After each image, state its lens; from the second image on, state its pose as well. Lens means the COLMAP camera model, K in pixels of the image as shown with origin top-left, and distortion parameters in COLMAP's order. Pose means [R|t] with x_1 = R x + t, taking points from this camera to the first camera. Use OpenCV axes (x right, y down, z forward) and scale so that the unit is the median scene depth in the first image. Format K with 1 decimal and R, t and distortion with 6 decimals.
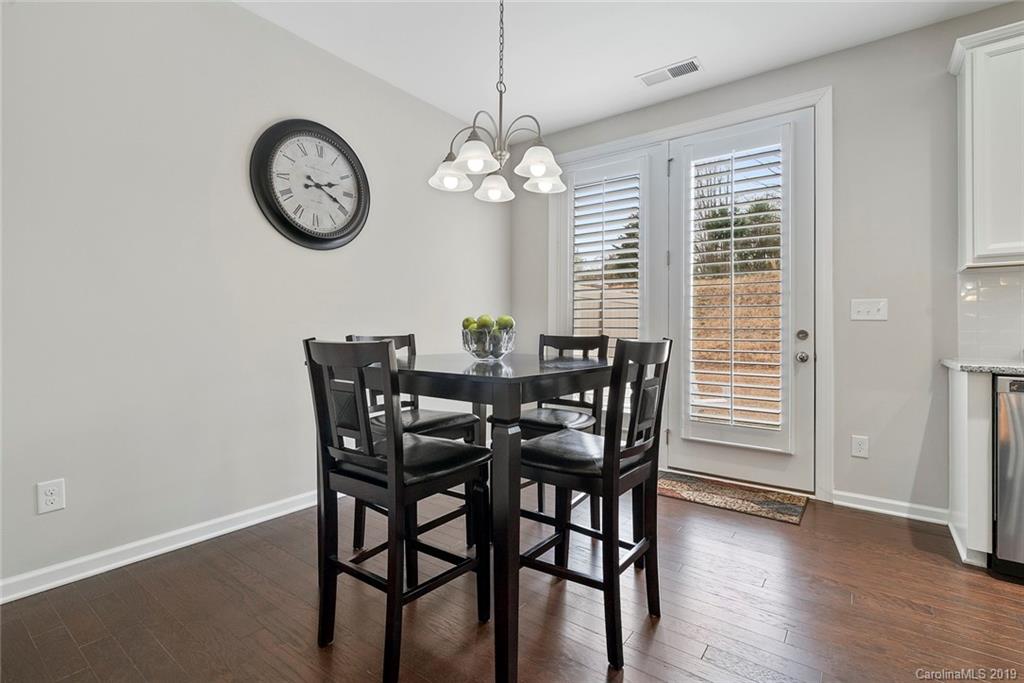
lens RADIAL K [[472.7, 0, 492.4], [0, 472.7, 327.6], [0, 0, 1]] dist [-0.007272, 0.002009]
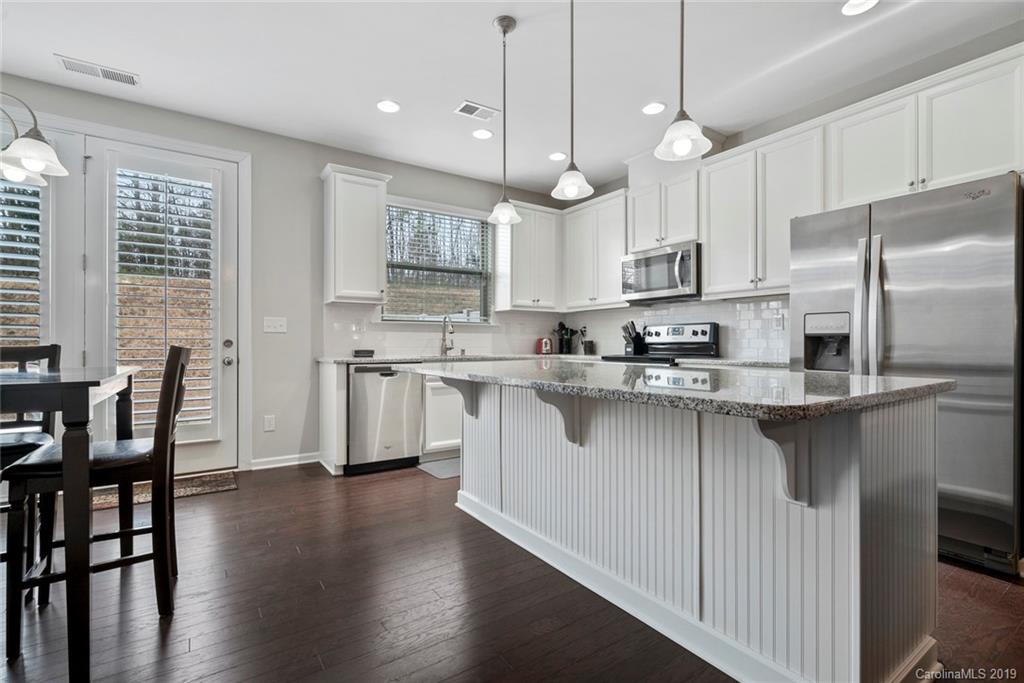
lens RADIAL K [[472.7, 0, 518.3], [0, 472.7, 343.4], [0, 0, 1]] dist [-0.007272, 0.002009]
pose [[0.304911, -0.005353, 0.952366, -0.334180], [-0.005302, 0.999959, 0.007319, 0.002686], [-0.952366, -0.007281, 0.304870, -0.126263]]
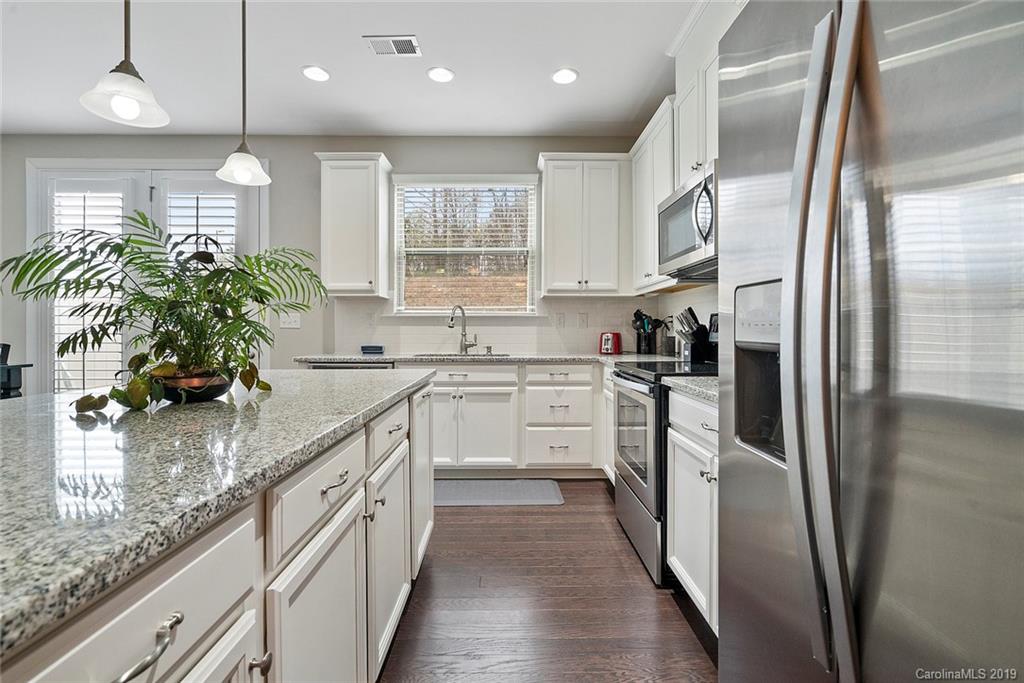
lens RADIAL K [[472.7, 0, 509.4], [0, 472.7, 331.6], [0, 0, 1]] dist [-0.007272, 0.002009]
pose [[0.781609, -0.007943, 0.623719, 0.425368], [-0.000714, 0.999907, 0.013629, -0.026329], [-0.623769, -0.011098, 0.781530, -0.566446]]
